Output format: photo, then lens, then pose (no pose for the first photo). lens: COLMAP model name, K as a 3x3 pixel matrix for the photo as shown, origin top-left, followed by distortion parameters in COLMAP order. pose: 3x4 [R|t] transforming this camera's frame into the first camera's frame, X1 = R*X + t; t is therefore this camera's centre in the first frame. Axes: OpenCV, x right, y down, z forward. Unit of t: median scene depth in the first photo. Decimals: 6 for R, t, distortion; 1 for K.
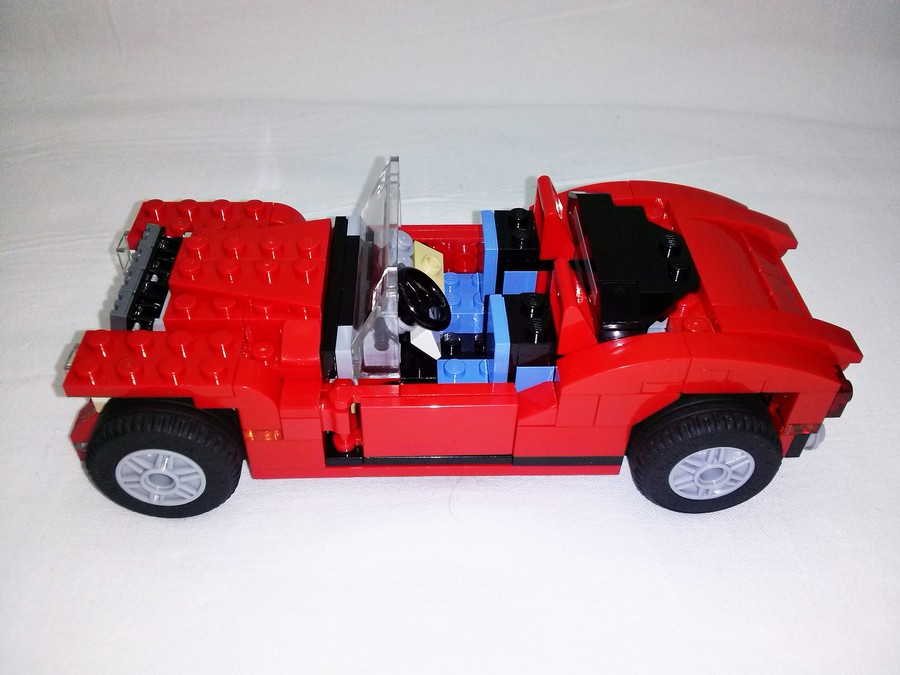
lens RADIAL K [[789.5, 0, 450.0], [0, 789.5, 337.5], [0, 0, 1]] dist [0.013138, -0.142749]
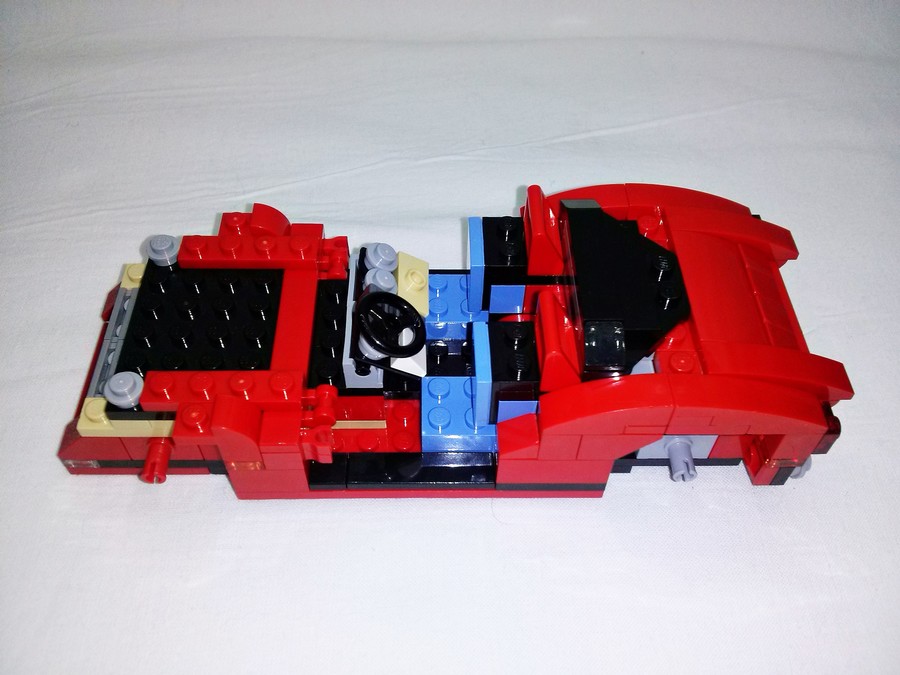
lens RADIAL K [[789.5, 0, 450.0], [0, 789.5, 337.5], [0, 0, 1]] dist [0.013138, -0.142749]
pose [[0.999862, 0.004473, -0.016001, 0.037931], [-0.002437, 0.992144, 0.125078, -0.160874], [0.016435, -0.125022, 0.992018, 0.031290]]
